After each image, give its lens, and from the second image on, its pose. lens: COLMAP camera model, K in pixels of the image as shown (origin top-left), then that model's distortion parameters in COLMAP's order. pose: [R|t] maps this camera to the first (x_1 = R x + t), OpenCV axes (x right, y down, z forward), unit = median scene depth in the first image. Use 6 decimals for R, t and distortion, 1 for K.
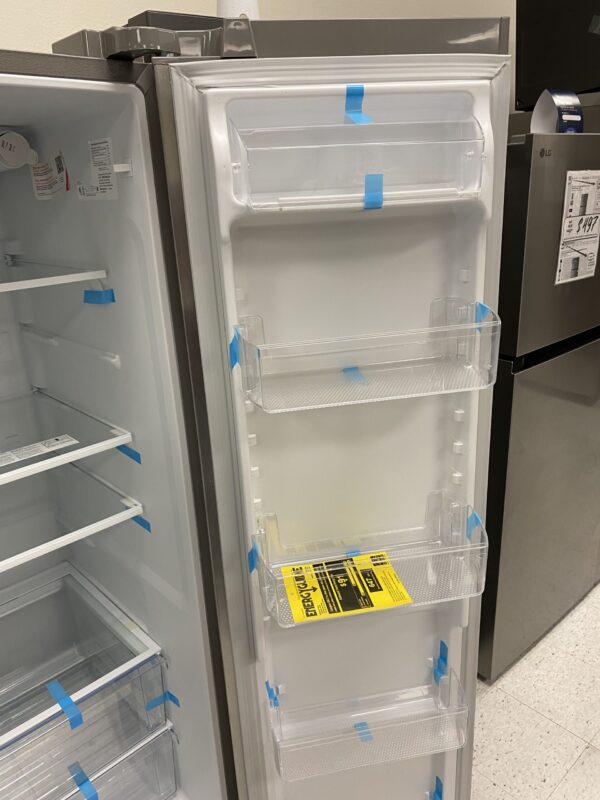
lens RADIAL K [[611.9, 0, 300.1], [0, 611.9, 402.6], [0, 0, 1]] dist [0.004407, 0.001483]
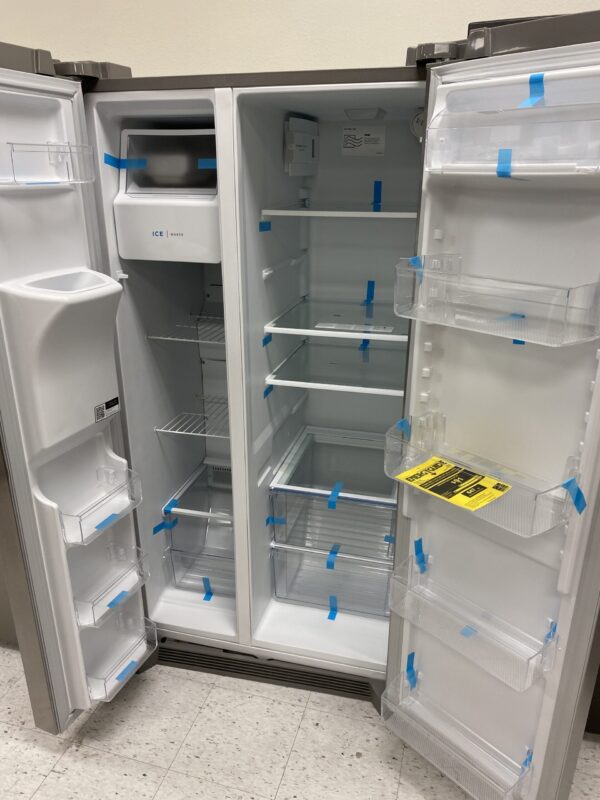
lens RADIAL K [[611.9, 0, 300.1], [0, 611.9, 402.6], [0, 0, 1]] dist [0.004407, 0.001483]
pose [[0.532147, 0.347998, -0.771827, 0.997690], [-0.304747, 0.929250, 0.208865, -0.022715], [0.789904, 0.124065, 0.600549, -0.021365]]
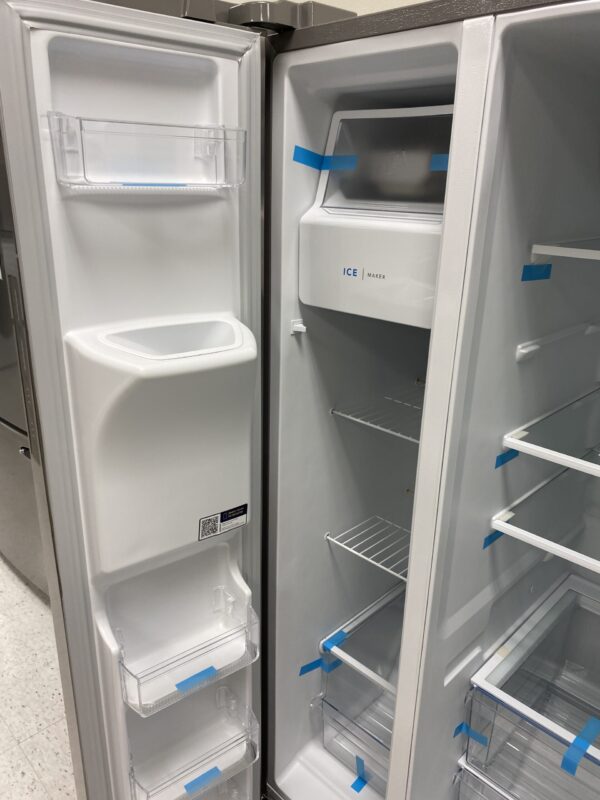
lens RADIAL K [[616.6, 0, 298.0], [0, 616.6, 402.4], [0, 0, 1]] dist [0.024152, -0.006434]
pose [[0.037315, 0.385954, -0.921763, 0.341989], [-0.352583, 0.868169, 0.349240, -0.144439], [0.935036, 0.311966, 0.168476, 0.483893]]
